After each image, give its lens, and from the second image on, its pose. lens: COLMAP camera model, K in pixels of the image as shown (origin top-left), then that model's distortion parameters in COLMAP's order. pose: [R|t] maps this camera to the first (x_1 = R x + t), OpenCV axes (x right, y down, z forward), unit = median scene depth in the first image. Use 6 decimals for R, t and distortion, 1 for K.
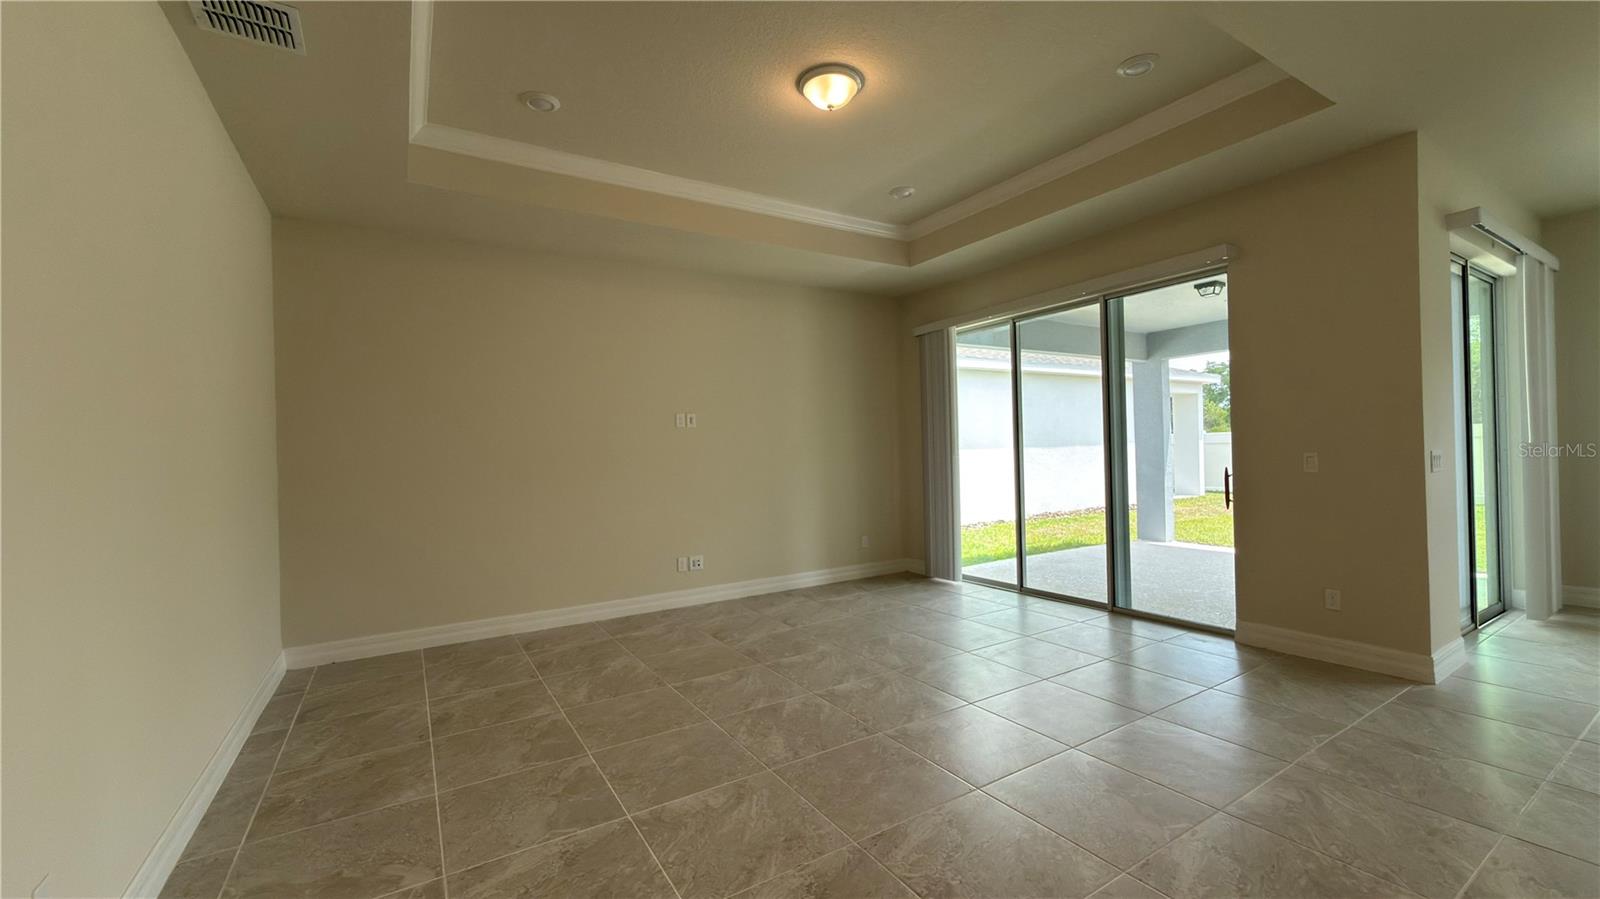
lens RADIAL K [[638.1, 0, 802.9], [0, 638.1, 452.3], [0, 0, 1]] dist [-0.002480, -0.000080]
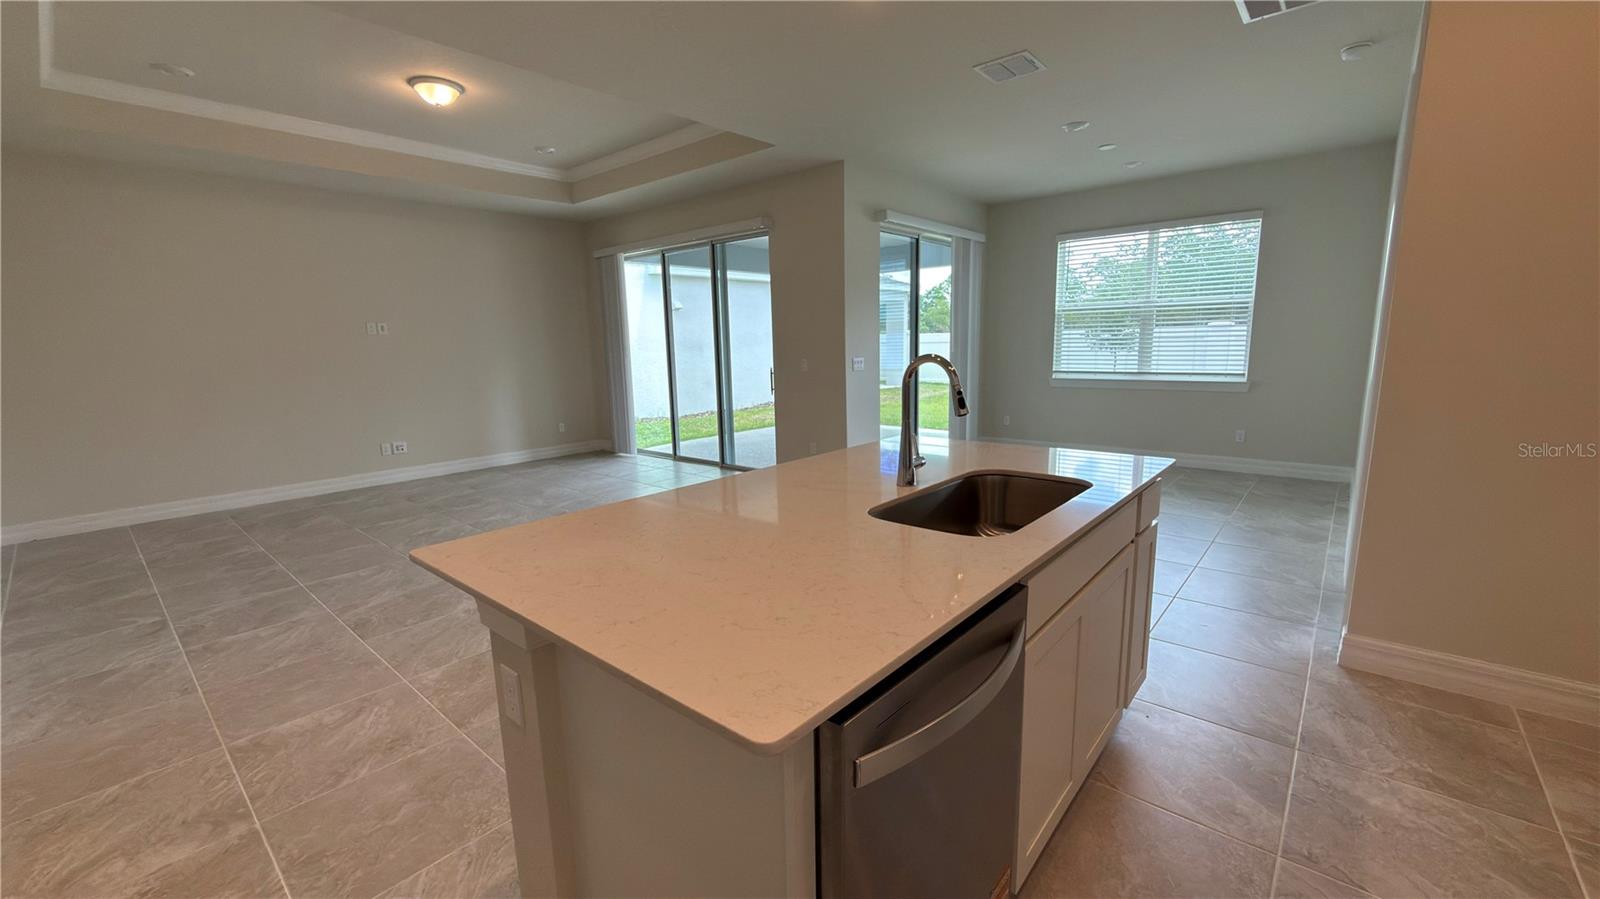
lens RADIAL K [[638.1, 0, 802.9], [0, 638.1, 452.3], [0, 0, 1]] dist [-0.002480, -0.000080]
pose [[0.954670, -0.044727, 0.294288, 0.238060], [-0.004045, 0.986606, 0.163071, -0.022244], [-0.297640, -0.156869, 0.941702, -0.427073]]
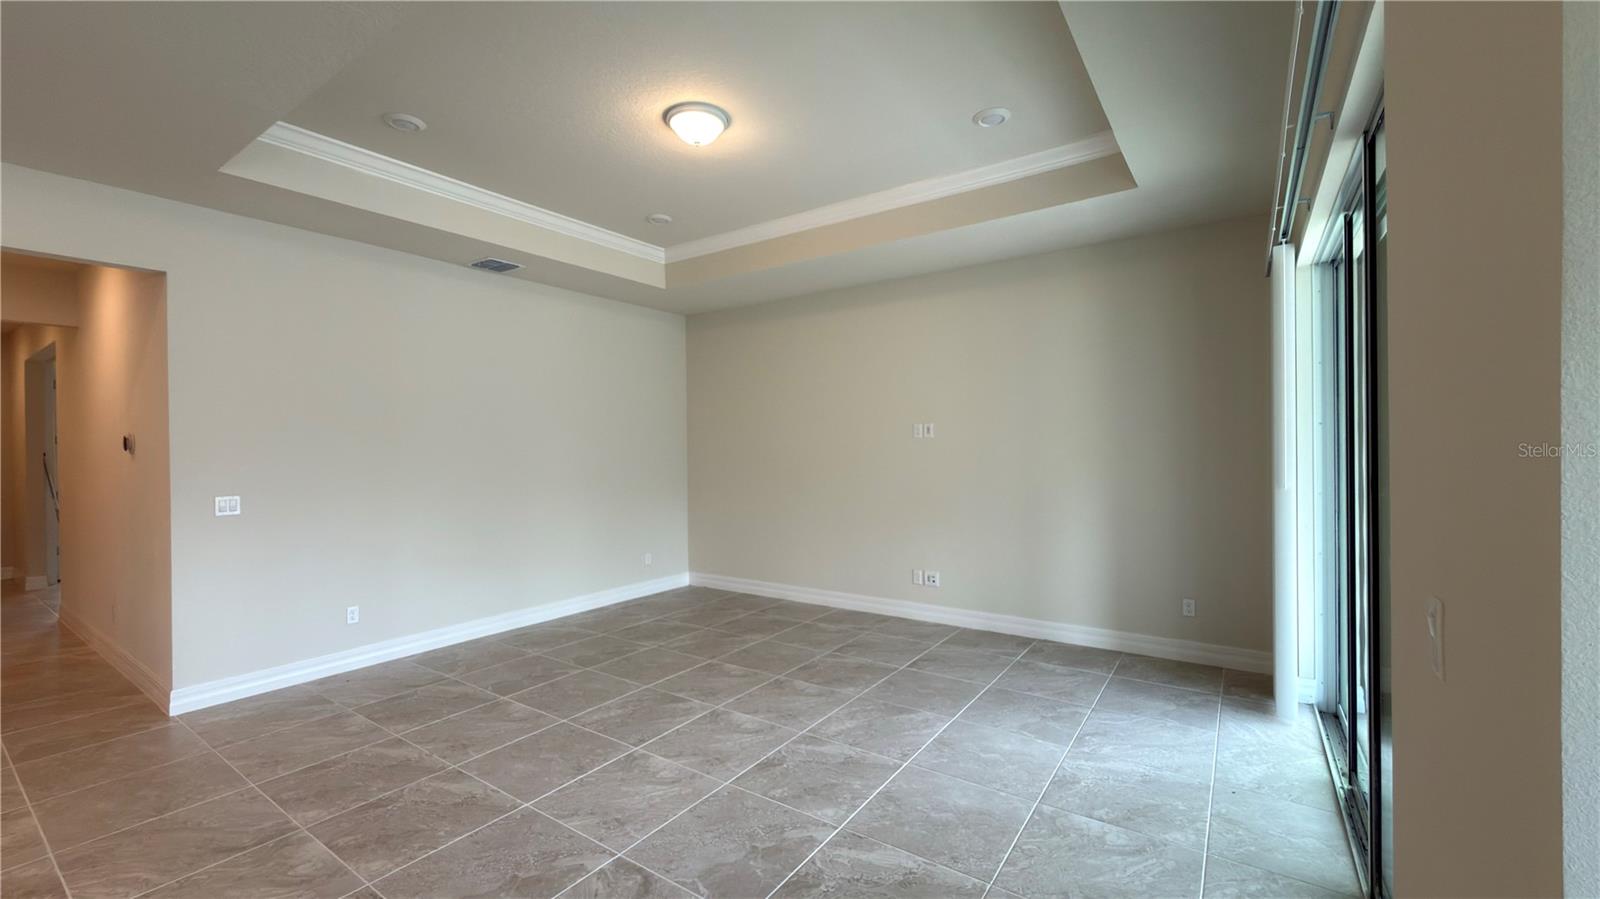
lens RADIAL K [[638.1, 0, 802.9], [0, 638.1, 452.3], [0, 0, 1]] dist [-0.002480, -0.000080]
pose [[0.398302, 0.028164, -0.916822, 0.717203], [-0.001585, 0.999548, 0.030017, -0.051470], [0.917253, -0.010503, 0.398167, 0.502190]]
